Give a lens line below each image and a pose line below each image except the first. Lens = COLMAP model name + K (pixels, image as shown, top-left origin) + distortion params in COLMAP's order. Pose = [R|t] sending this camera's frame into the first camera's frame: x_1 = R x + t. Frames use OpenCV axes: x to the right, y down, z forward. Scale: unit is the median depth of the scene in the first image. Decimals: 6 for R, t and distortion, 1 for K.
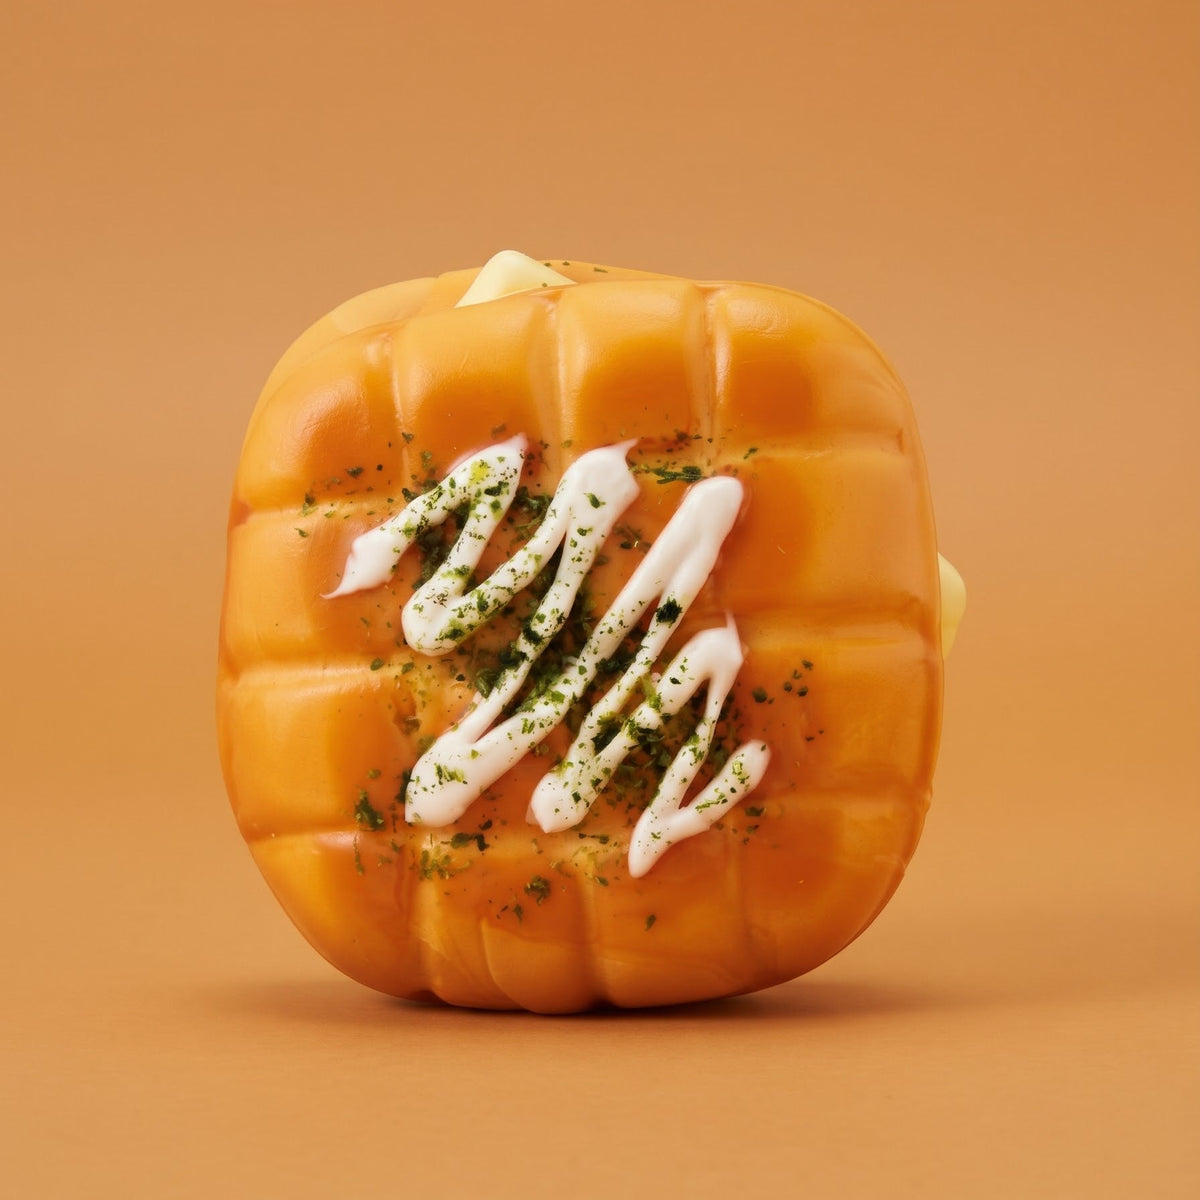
lens RADIAL K [[4064.6, 0, 588.9], [0, 4064.6, 556.9], [0, 0, 1]] dist [0.777399, 0.000000]
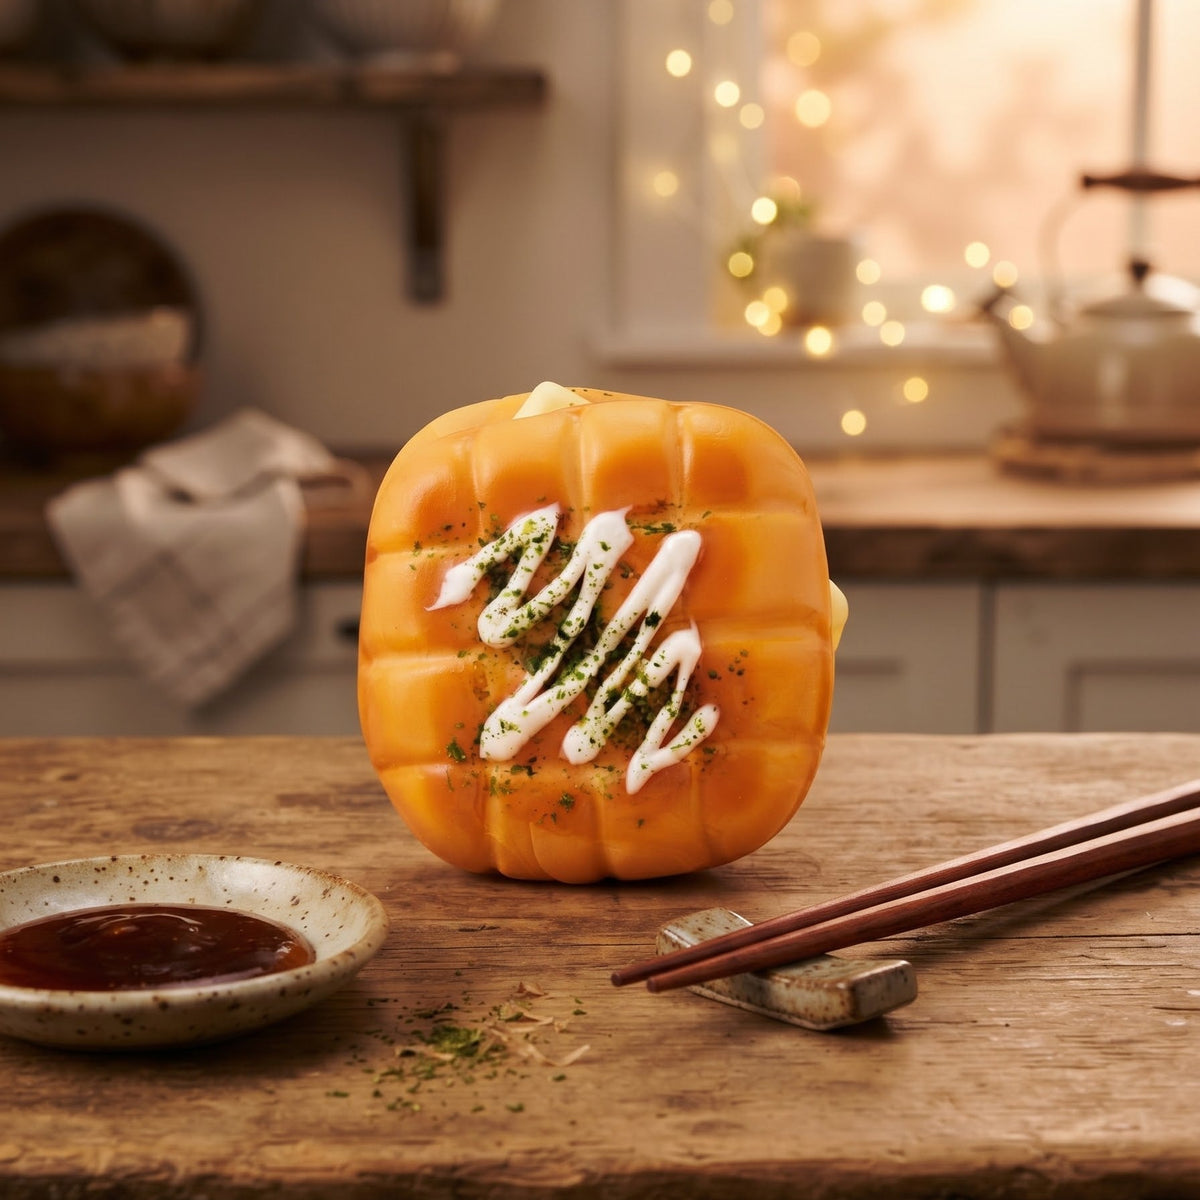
lens RADIAL K [[4064.6, 0, 567.0], [0, 4064.6, 511.2], [0, 0, 1]] dist [0.777399, 0.000000]
pose [[0.999995, 0.000909, 0.003054, -0.017226], [-0.000828, 0.999651, -0.026397, 0.013199], [-0.003077, 0.026394, 0.999647, -0.523170]]
